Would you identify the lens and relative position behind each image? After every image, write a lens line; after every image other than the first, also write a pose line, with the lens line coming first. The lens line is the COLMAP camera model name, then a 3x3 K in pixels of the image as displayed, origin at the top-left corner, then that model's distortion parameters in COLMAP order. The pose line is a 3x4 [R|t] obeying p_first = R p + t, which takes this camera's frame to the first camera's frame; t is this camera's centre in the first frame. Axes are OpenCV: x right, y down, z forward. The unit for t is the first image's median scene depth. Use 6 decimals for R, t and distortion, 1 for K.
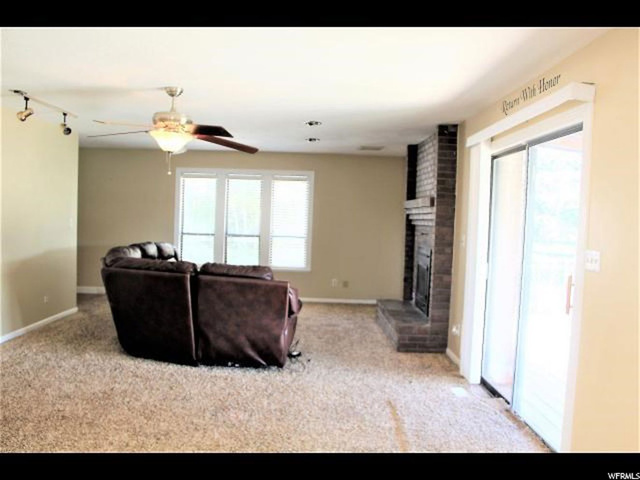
lens RADIAL K [[548.0, 0, 318.9], [0, 548.0, 248.6], [0, 0, 1]] dist [-0.184411, 0.180446]
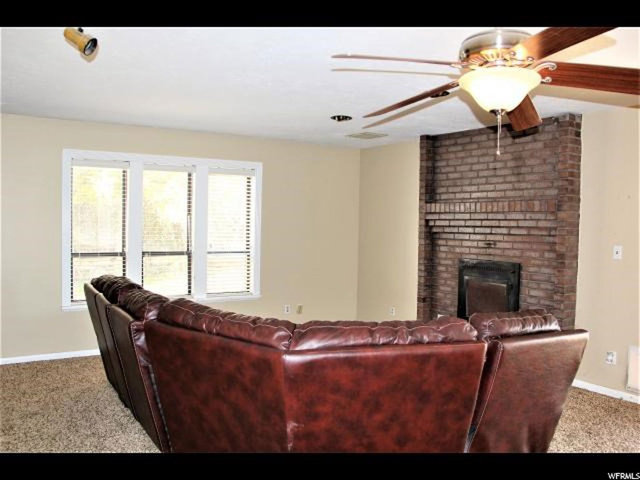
lens RADIAL K [[548.0, 0, 318.9], [0, 548.0, 248.6], [0, 0, 1]] dist [-0.184411, 0.180446]
pose [[0.845570, -0.044005, 0.532049, -0.347645], [0.044340, 0.998943, 0.012154, -0.030832], [-0.532021, 0.013314, 0.846627, 0.332963]]
